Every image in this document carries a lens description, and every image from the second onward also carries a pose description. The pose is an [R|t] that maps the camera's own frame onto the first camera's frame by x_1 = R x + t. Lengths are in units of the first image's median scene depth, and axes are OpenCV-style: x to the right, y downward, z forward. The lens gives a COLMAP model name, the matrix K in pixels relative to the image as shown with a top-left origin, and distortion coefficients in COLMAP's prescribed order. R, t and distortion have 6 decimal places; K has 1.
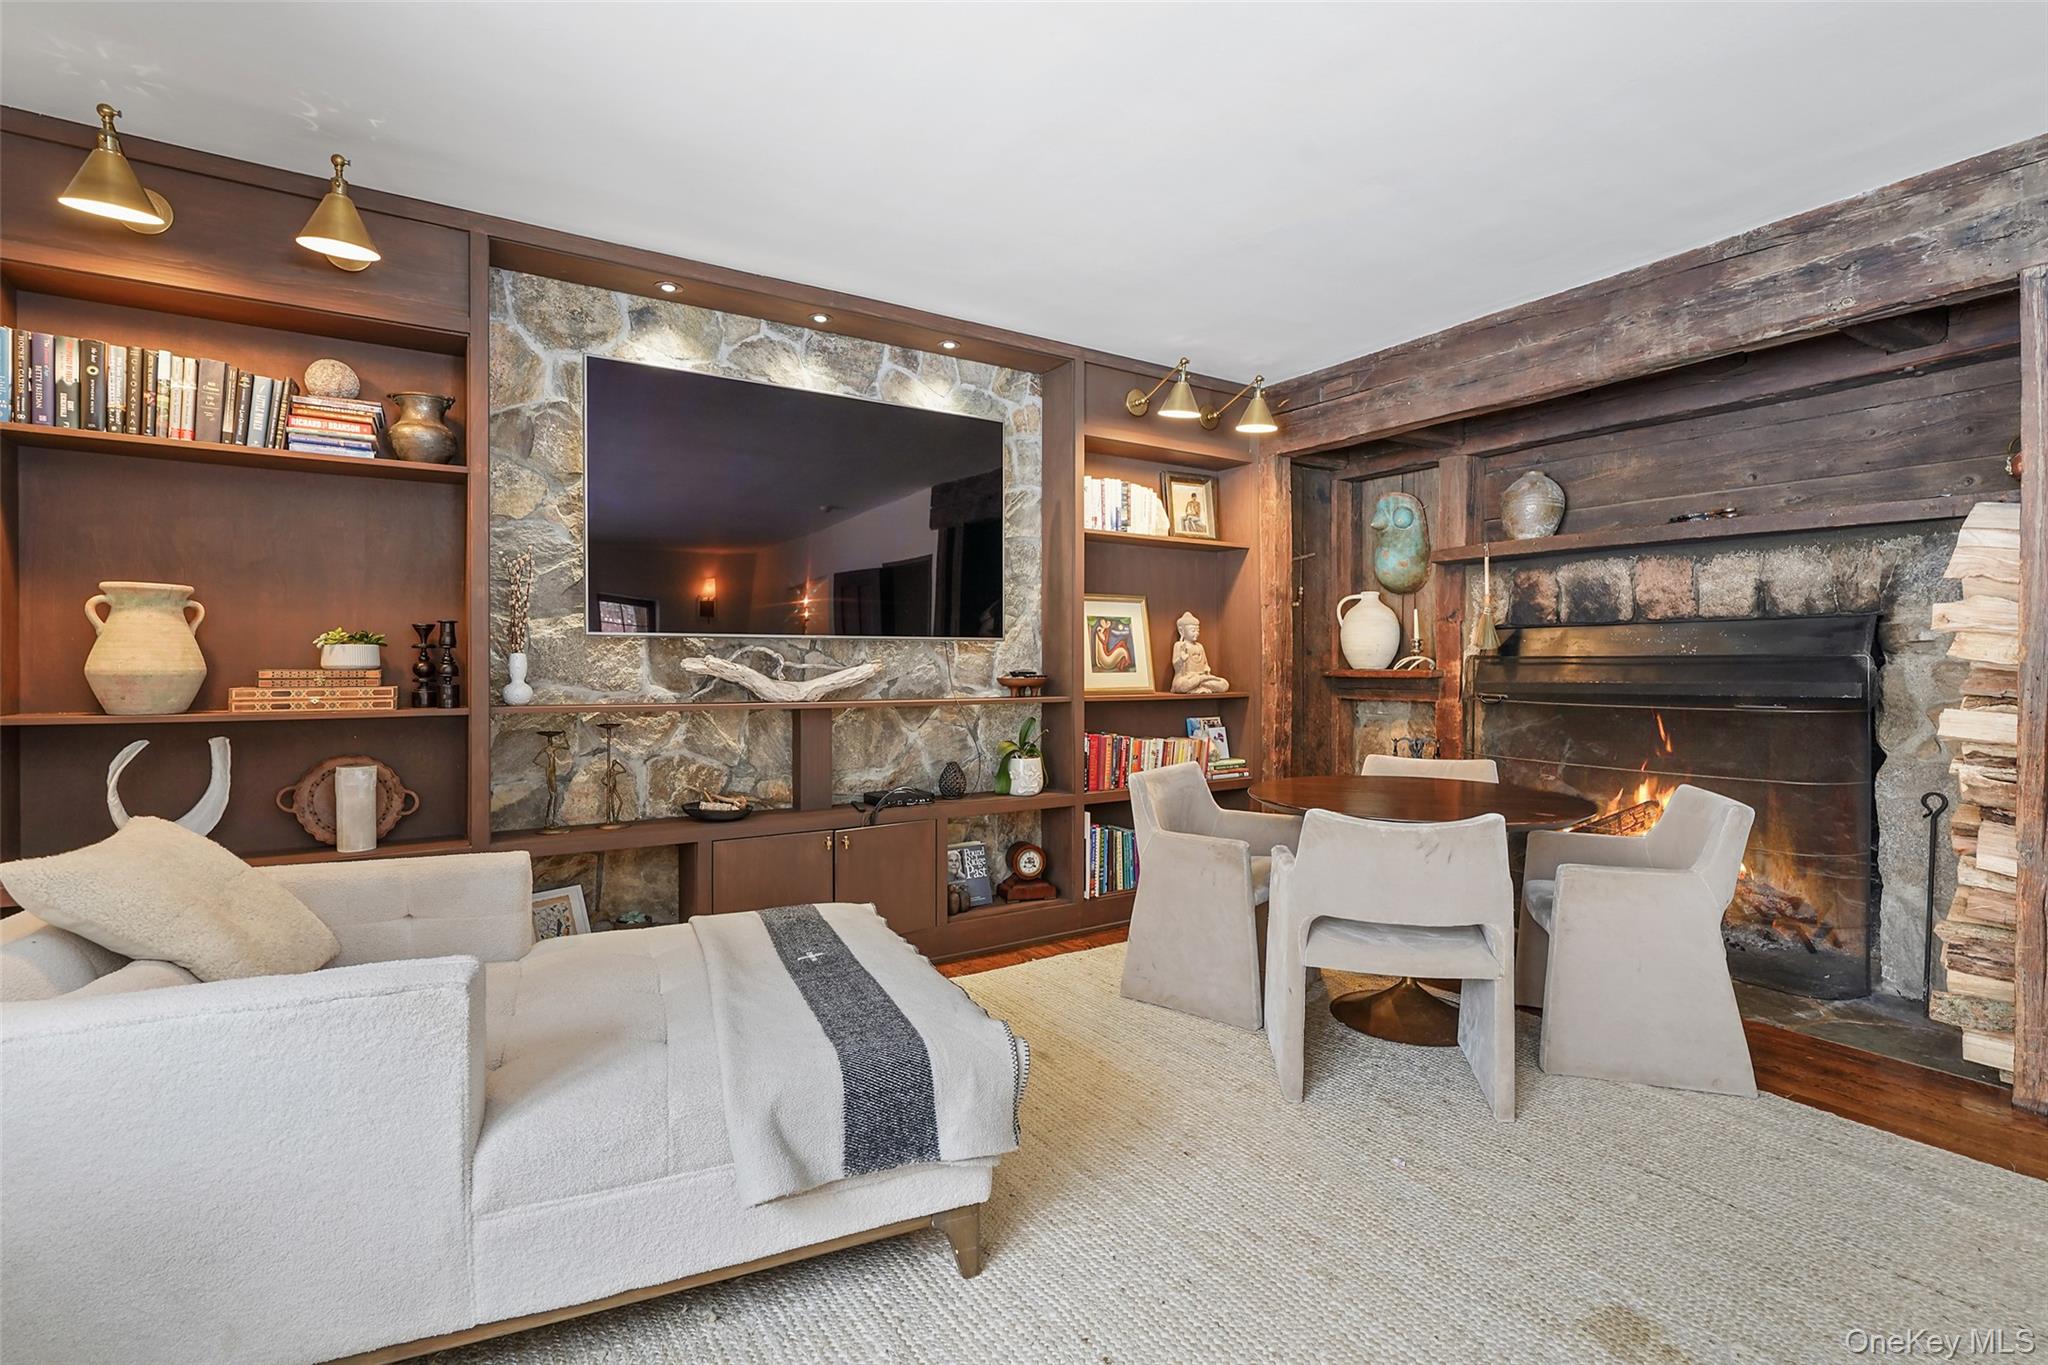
lens RADIAL K [[937.7, 0, 1025.2], [0, 937.7, 668.5], [0, 0, 1]] dist [-0.002072, 0.000087]
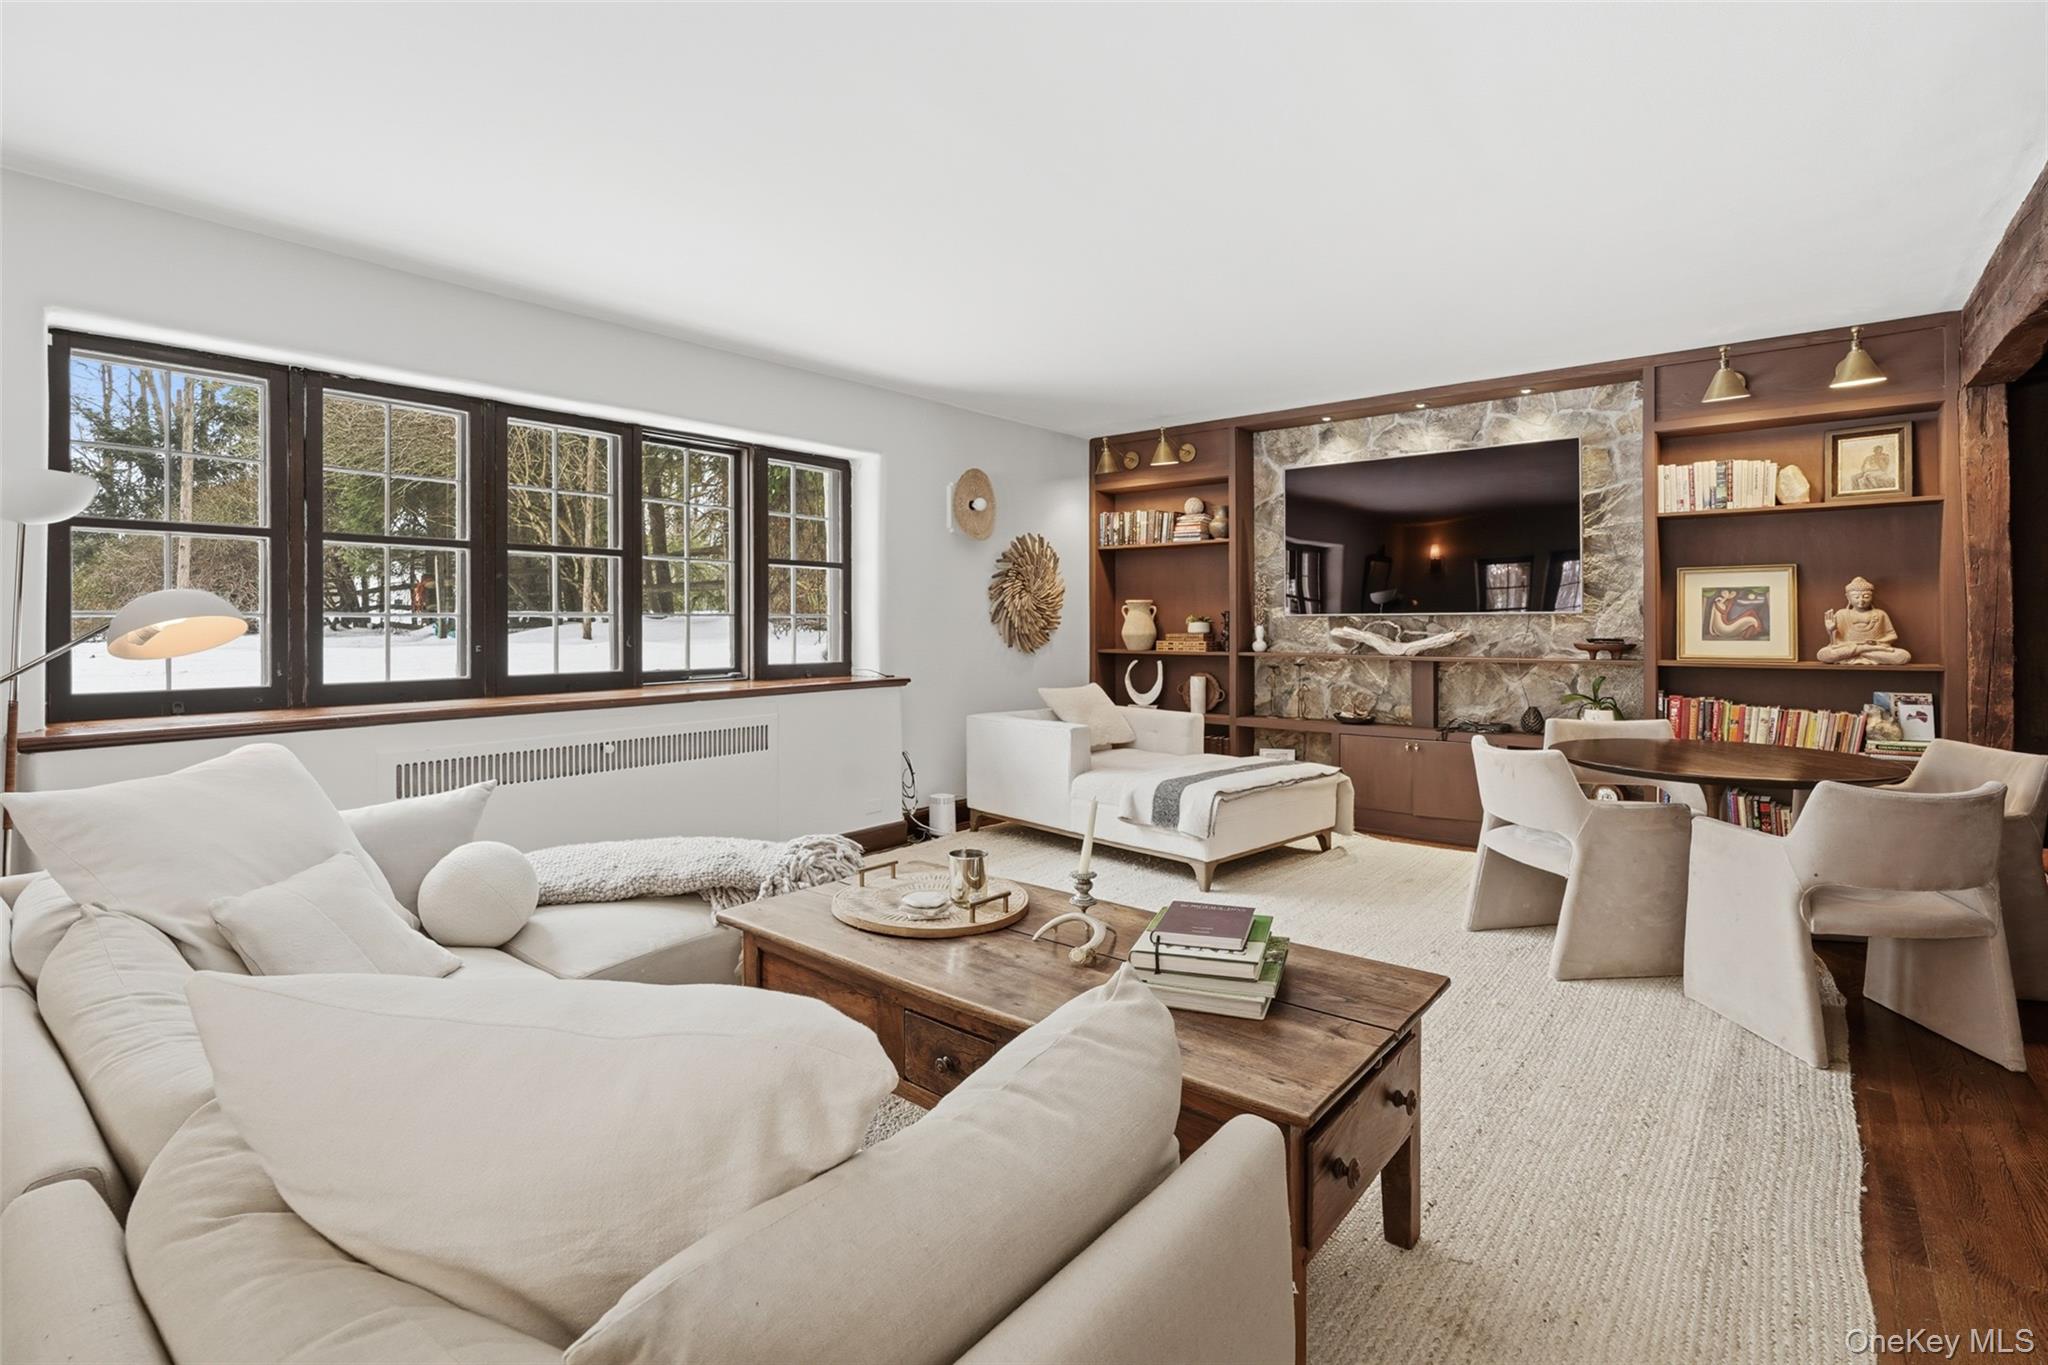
lens RADIAL K [[937.7, 0, 1032.3], [0, 937.7, 623.7], [0, 0, 1]] dist [-0.002072, 0.000087]
pose [[0.338934, 0.000229, -0.940810, 0.951991], [-0.000194, 1.000000, 0.000173, -0.017356], [0.940810, 0.000124, 0.338934, -0.106886]]
